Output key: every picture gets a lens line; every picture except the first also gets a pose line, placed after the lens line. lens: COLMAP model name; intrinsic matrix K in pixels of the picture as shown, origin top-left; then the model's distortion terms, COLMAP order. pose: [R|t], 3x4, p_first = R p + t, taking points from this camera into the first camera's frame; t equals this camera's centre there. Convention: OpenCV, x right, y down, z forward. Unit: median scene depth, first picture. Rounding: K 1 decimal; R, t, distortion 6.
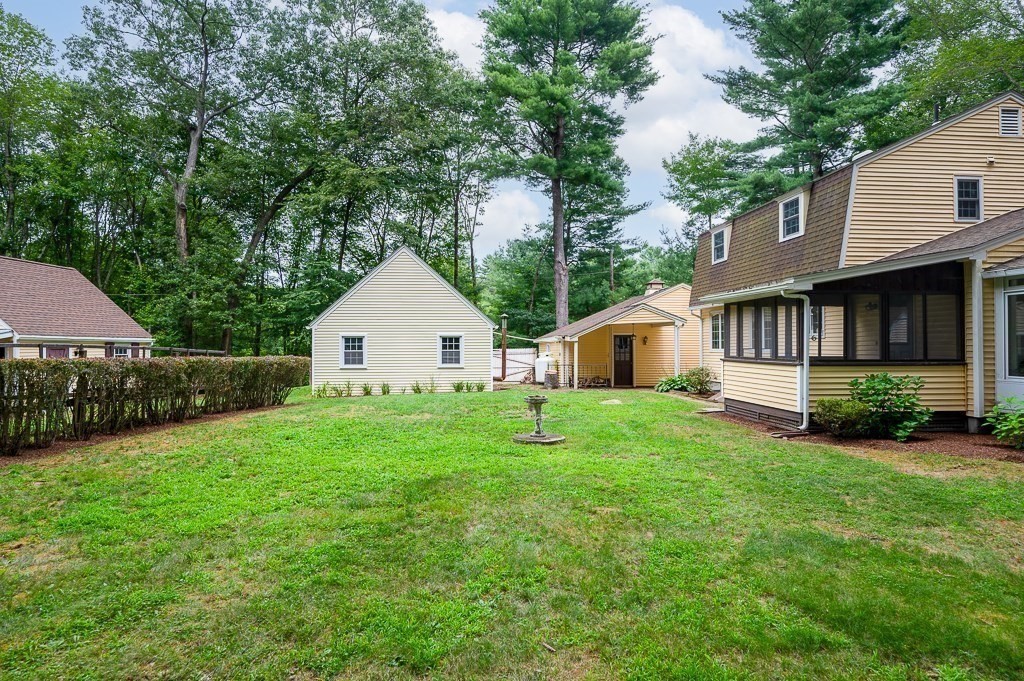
lens RADIAL K [[593.7, 0, 529.2], [0, 593.7, 340.0], [0, 0, 1]] dist [0.006322, 0.002985]
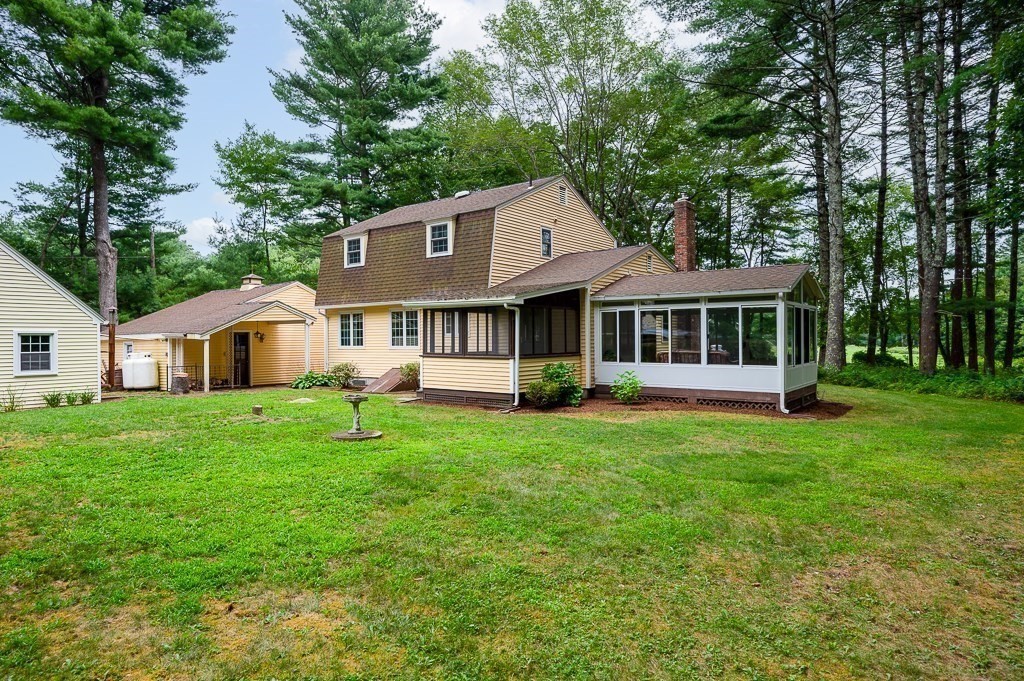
lens RADIAL K [[593.7, 0, 516.5], [0, 593.7, 338.4], [0, 0, 1]] dist [0.006322, 0.002985]
pose [[0.680955, -0.004449, 0.732312, -0.219073], [-0.001420, 0.999972, 0.007396, -0.005783], [-0.732324, -0.006076, 0.680930, 0.027945]]
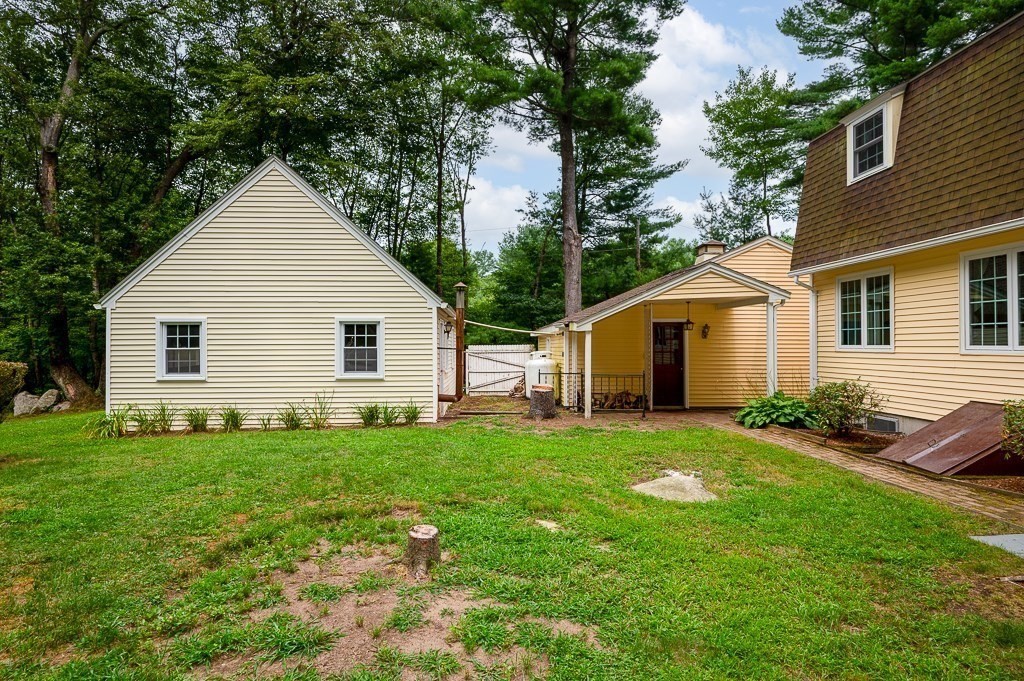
lens RADIAL K [[559.5, 0, 517.6], [0, 559.5, 336.7], [0, 0, 1]] dist [0.002627, 0.000543]
pose [[0.998276, -0.000372, -0.058691, 0.036317], [0.000353, 1.000000, -0.000334, 0.005977], [0.058691, 0.000313, 0.998276, 0.393995]]
